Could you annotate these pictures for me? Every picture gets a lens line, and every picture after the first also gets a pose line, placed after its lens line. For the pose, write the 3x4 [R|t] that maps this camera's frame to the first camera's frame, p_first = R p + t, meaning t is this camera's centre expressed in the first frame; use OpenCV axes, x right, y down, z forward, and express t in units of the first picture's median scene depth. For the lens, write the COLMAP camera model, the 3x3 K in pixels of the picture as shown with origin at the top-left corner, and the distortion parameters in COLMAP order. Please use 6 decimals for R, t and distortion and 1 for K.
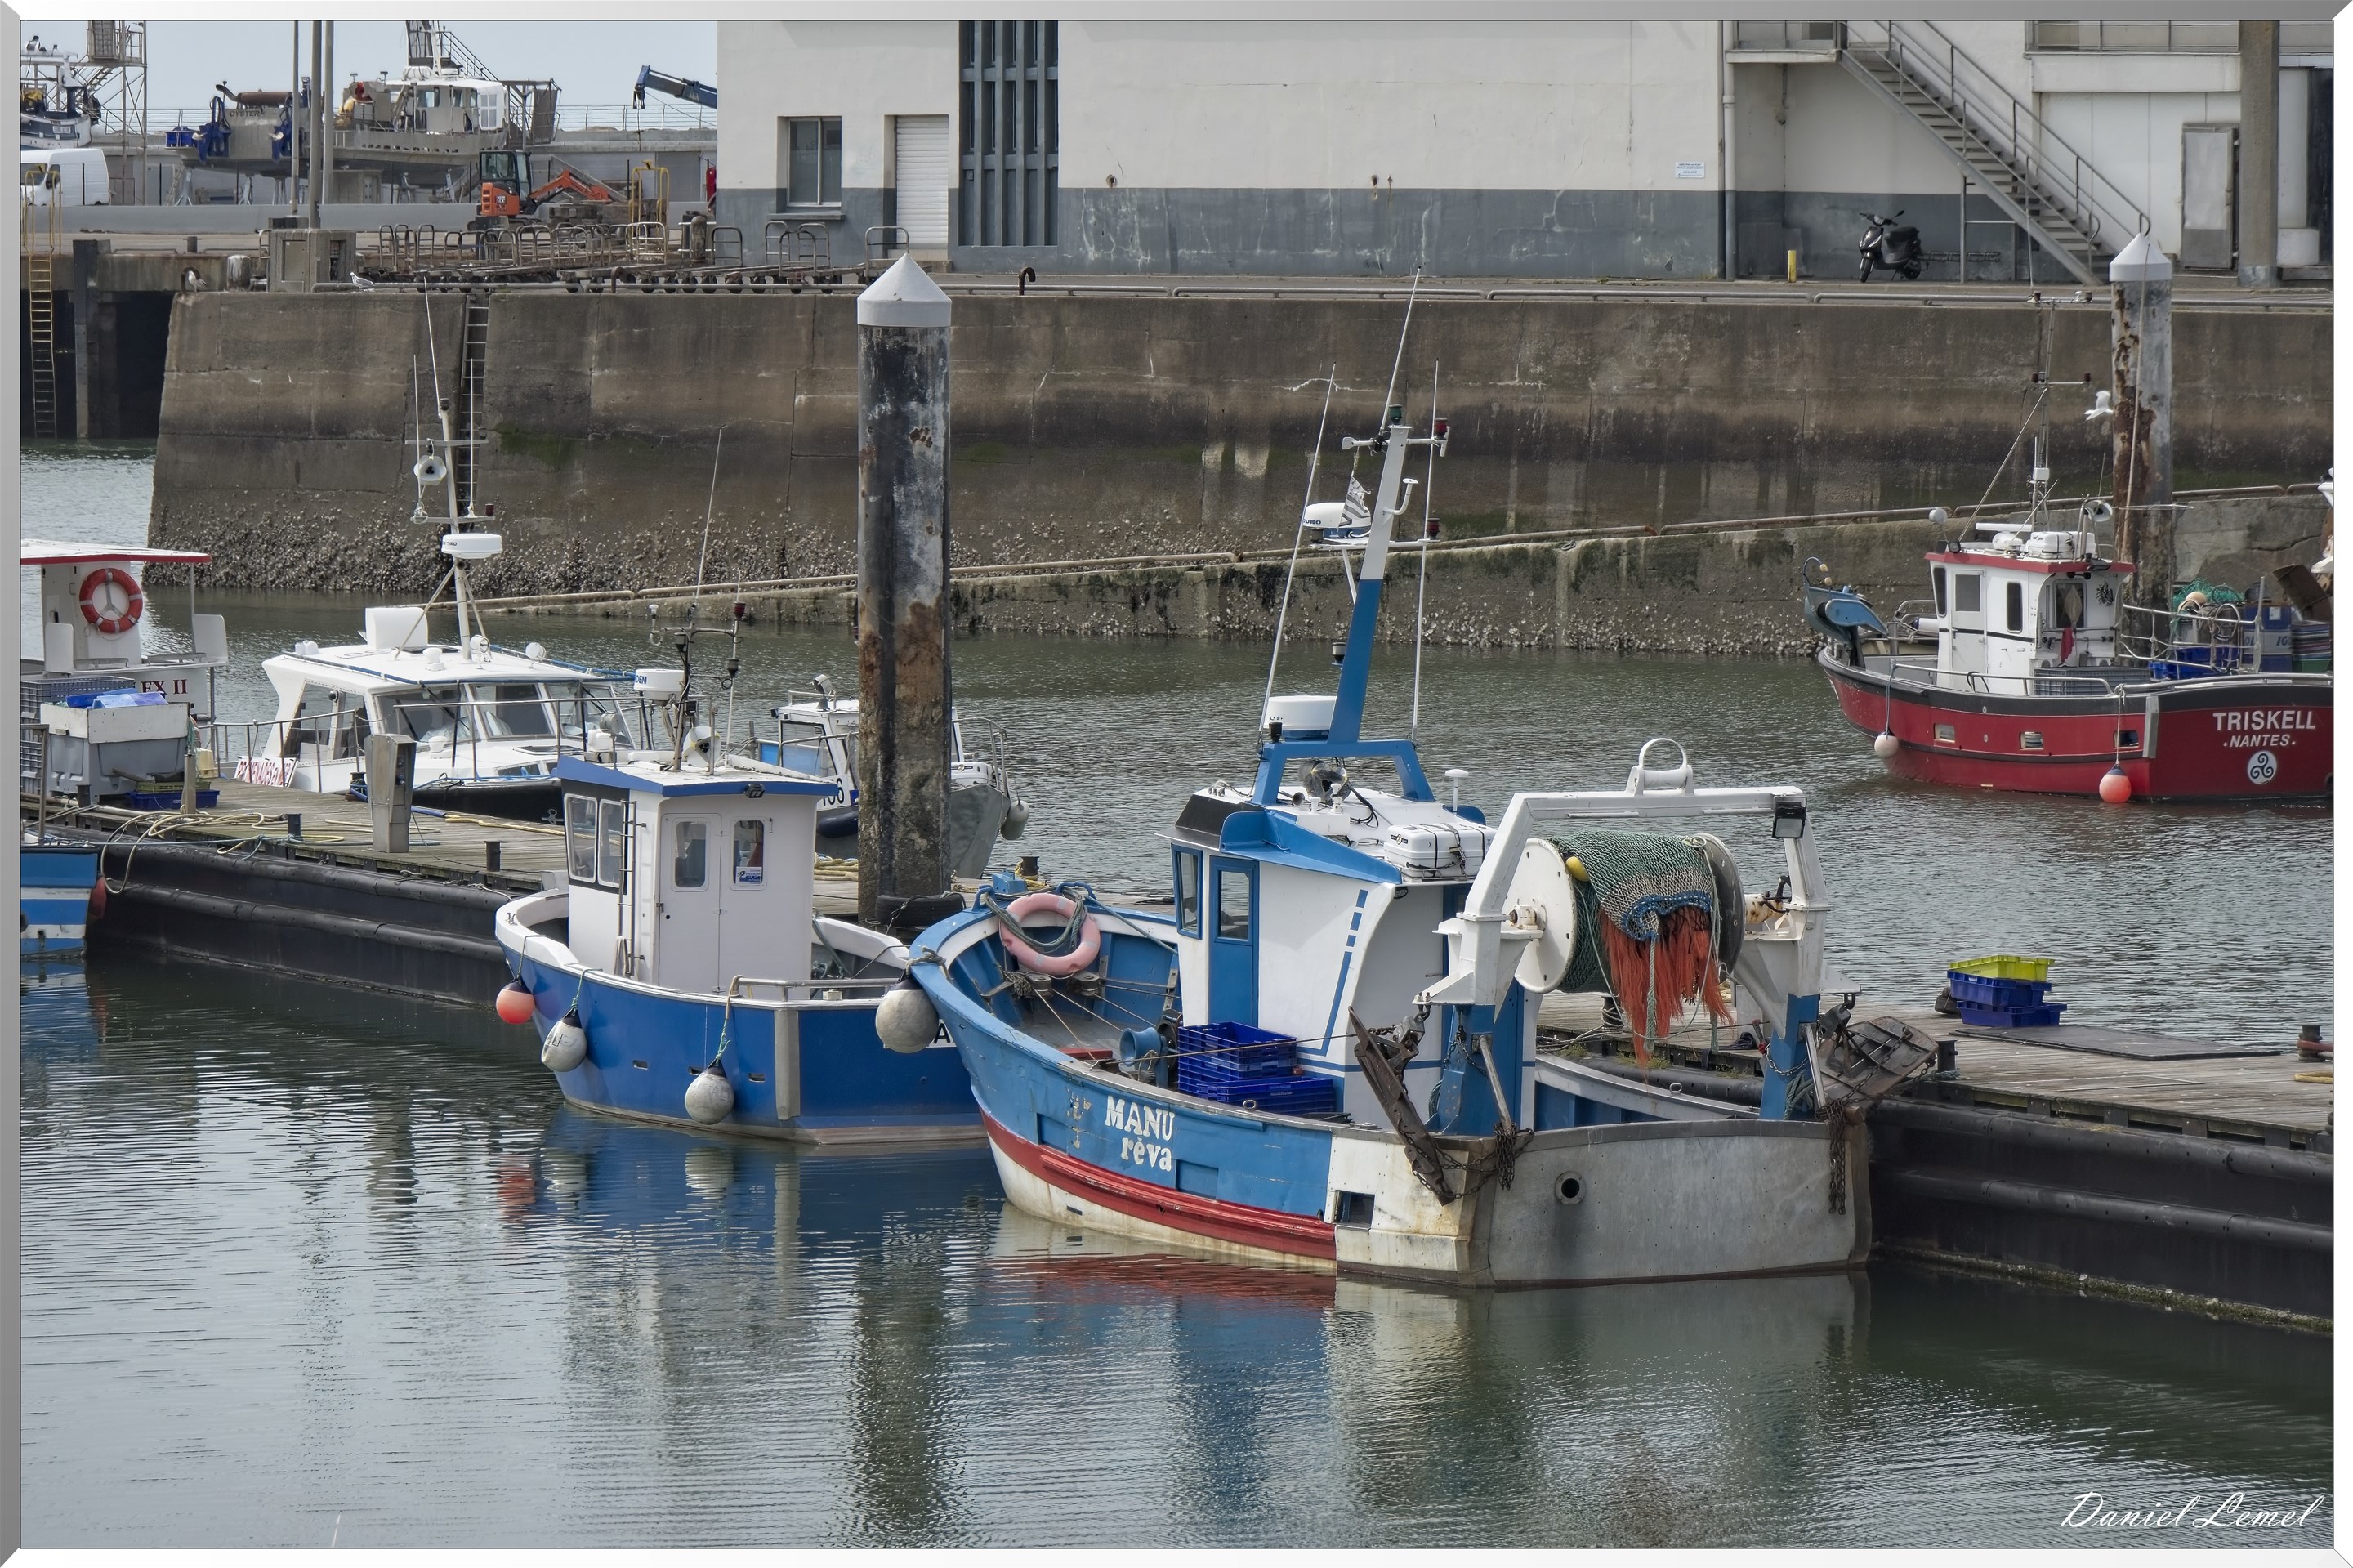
lens RADIAL K [[12315.6, 0, 1166.7], [0, 12315.6, 778.9], [0, 0, 1]] dist [-1.072285, 0.000000]
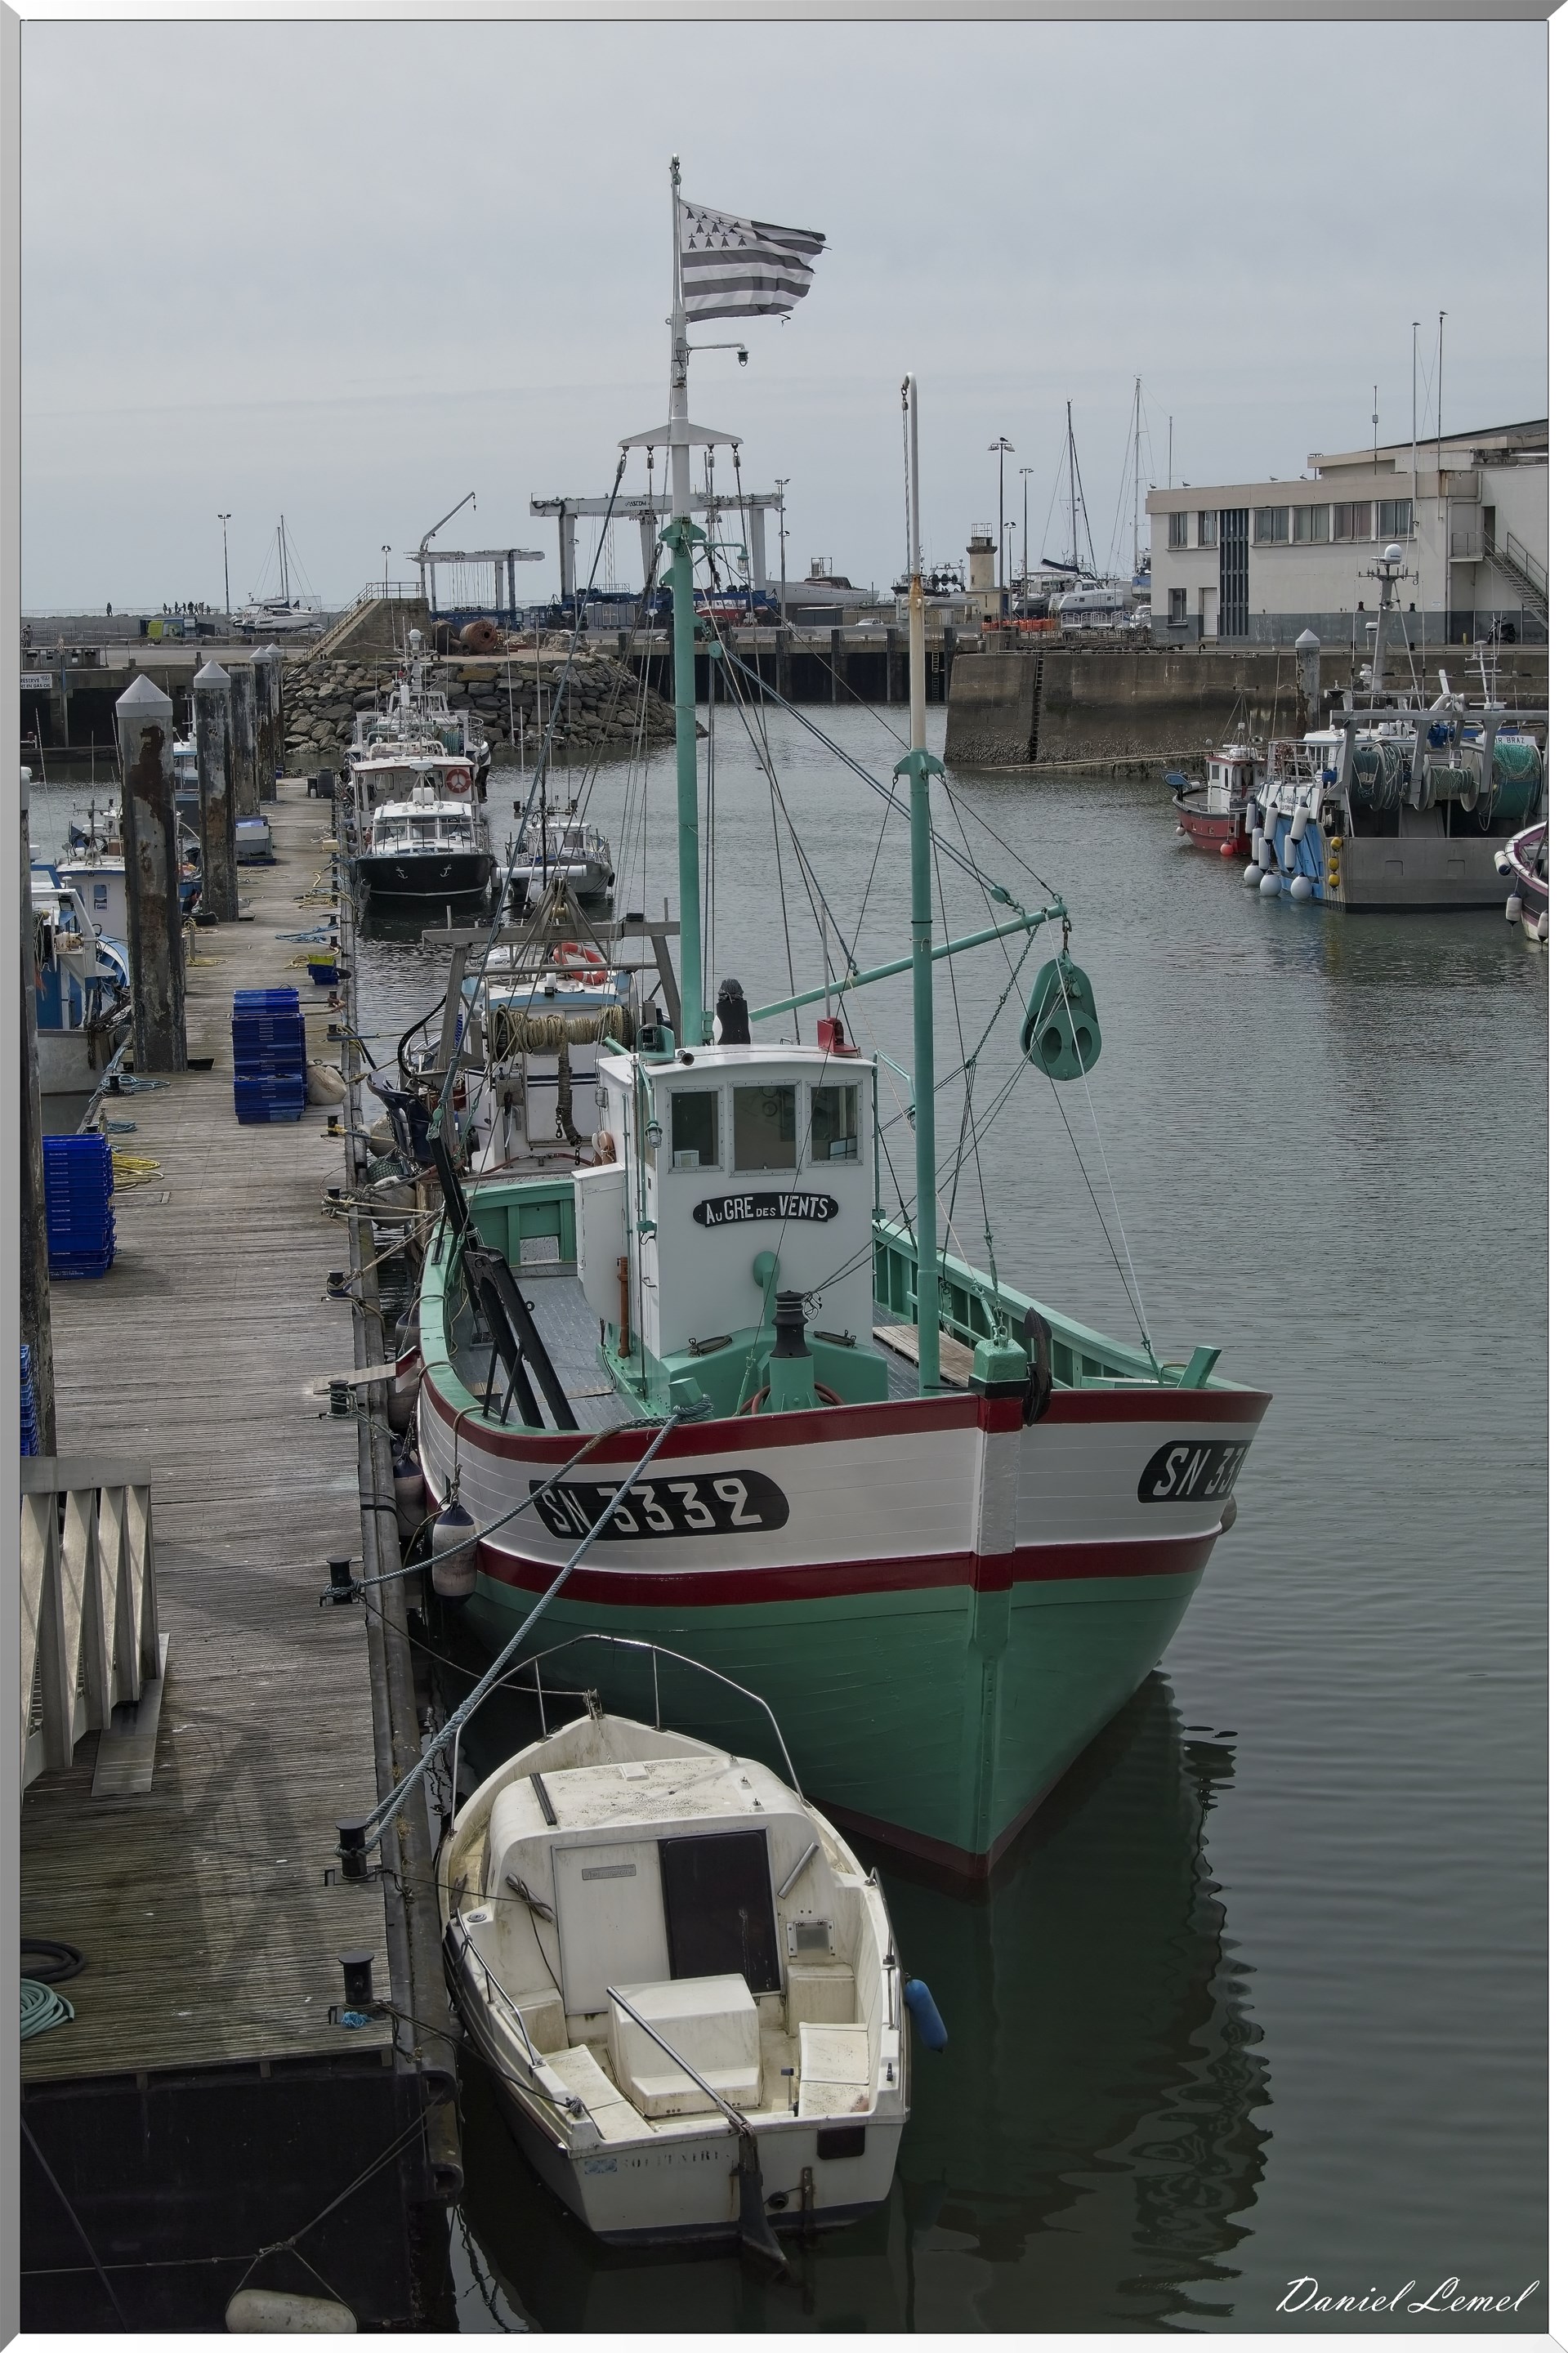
lens RADIAL K [[3892.1, 0, 788.4], [0, 3892.1, 1179.0], [0, 0, 1]] dist [-0.033027, 0.000000]
pose [[0.942077, 0.031279, -0.333936, 0.325546], [0.001478, 0.995245, 0.097391, -0.012528], [0.335395, -0.092244, 0.937551, 0.249102]]
